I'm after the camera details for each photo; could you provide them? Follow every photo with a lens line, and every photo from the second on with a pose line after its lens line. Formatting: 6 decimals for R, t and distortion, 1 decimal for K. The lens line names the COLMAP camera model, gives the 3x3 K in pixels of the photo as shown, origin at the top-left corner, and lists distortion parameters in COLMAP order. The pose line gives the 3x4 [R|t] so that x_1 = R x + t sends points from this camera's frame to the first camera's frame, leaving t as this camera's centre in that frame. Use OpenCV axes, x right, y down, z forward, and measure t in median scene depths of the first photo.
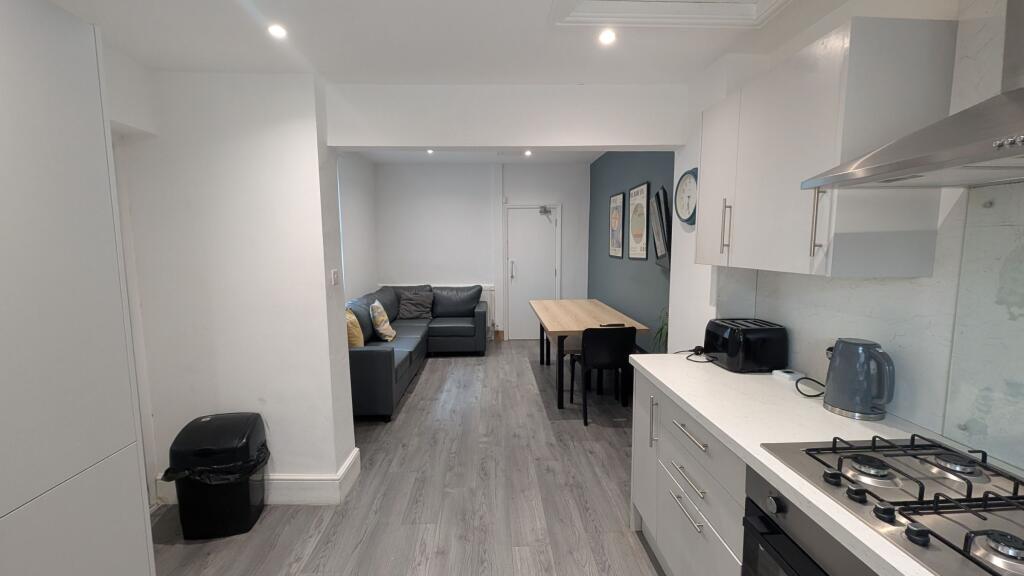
lens RADIAL K [[419.2, 0, 511.3], [0, 419.2, 287.3], [0, 0, 1]] dist [0.002017, 0.000148]
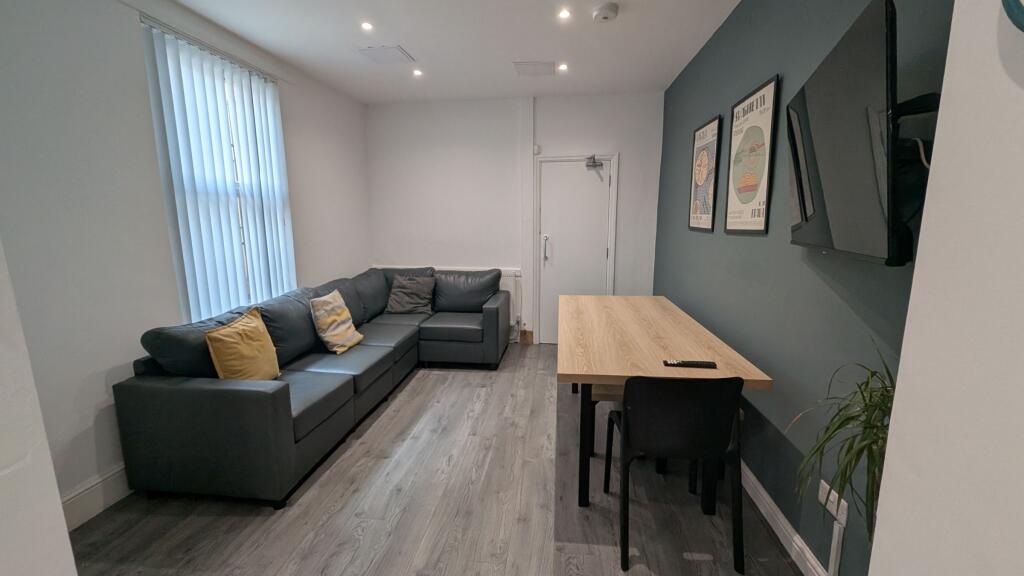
lens RADIAL K [[419.2, 0, 510.9], [0, 419.2, 290.1], [0, 0, 1]] dist [0.002017, 0.000148]
pose [[0.986154, 0.027822, -0.163479, 0.083984], [-0.017489, 0.997777, 0.064310, -0.019993], [0.164904, -0.060561, 0.984449, 0.365721]]
